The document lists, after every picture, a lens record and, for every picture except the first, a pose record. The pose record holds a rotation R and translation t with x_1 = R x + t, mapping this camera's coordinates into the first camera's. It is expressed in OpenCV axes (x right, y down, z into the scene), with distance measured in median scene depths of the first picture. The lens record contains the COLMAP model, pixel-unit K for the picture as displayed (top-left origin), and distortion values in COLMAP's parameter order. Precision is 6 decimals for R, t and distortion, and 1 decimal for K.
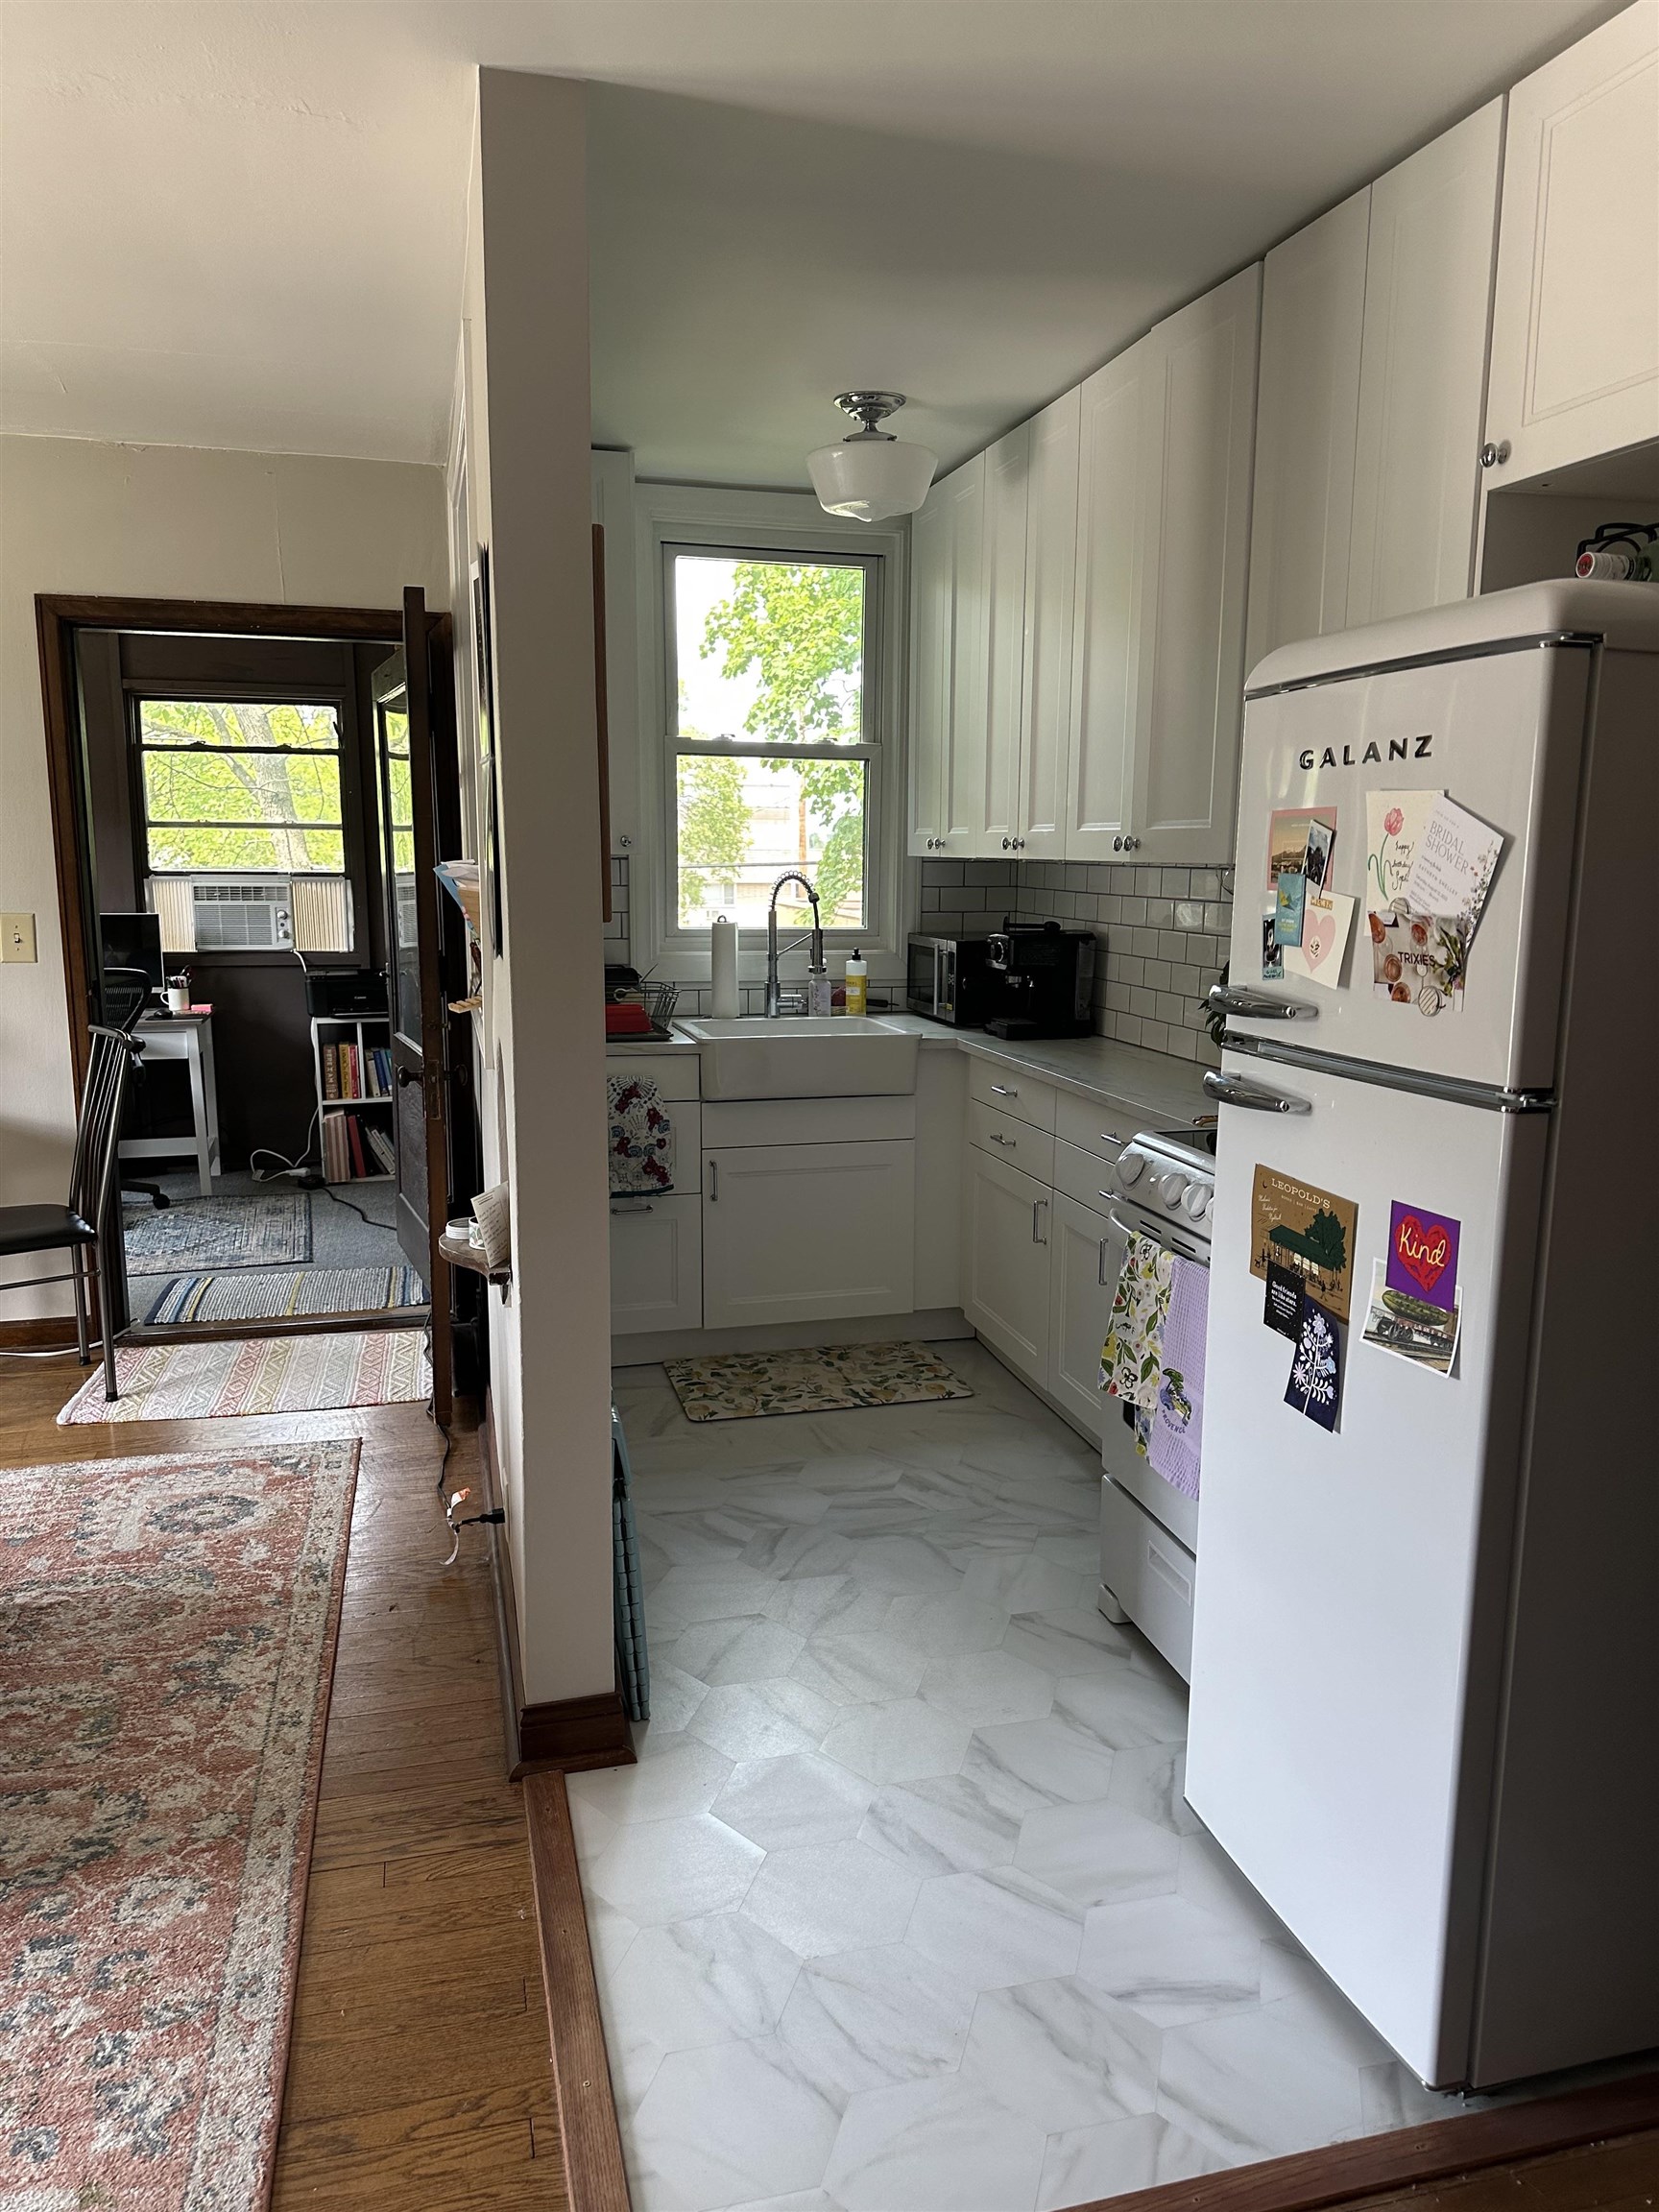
lens RADIAL K [[1522.4, 0, 835.4], [0, 1522.4, 1113.1], [0, 0, 1]] dist [0.011237, -0.000272]
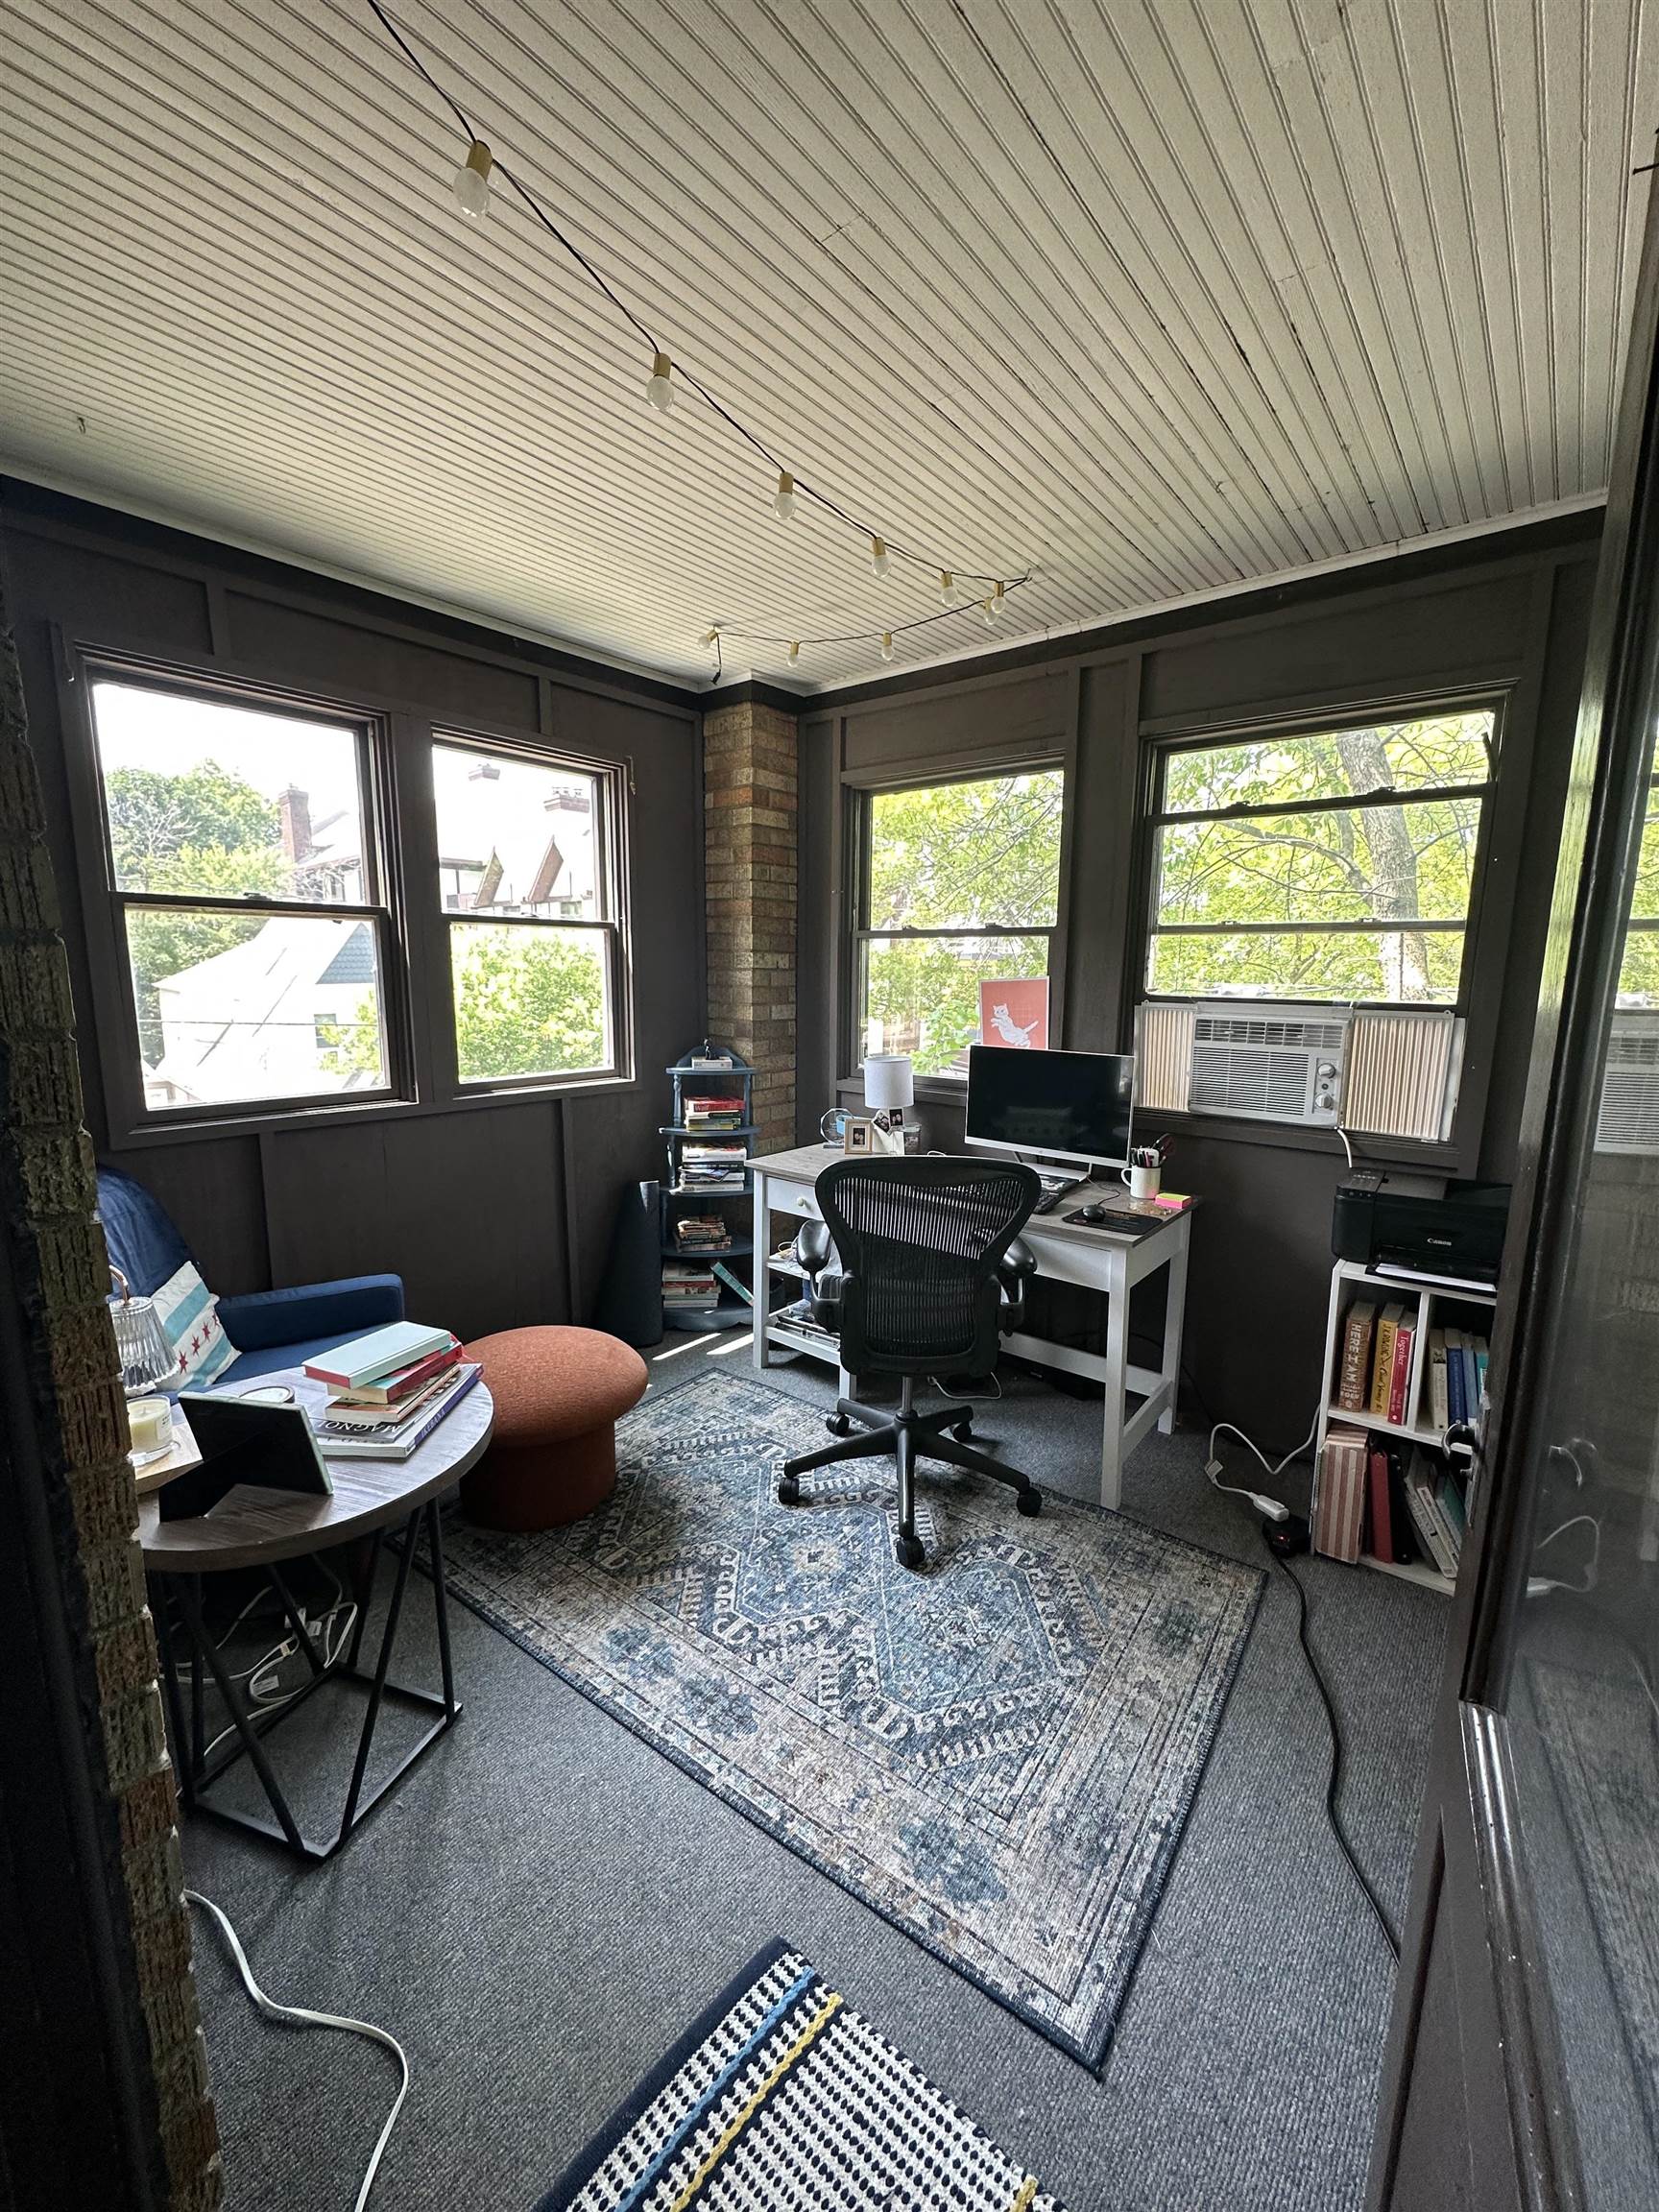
lens RADIAL K [[897.1, 0, 833.6], [0, 897.1, 1122.1], [0, 0, 1]] dist [0.000406, 0.000203]
pose [[0.584927, 0.141720, -0.798609, -0.190005], [-0.141074, 0.987385, 0.071893, -0.109505], [0.798723, 0.070611, 0.597541, 0.636587]]
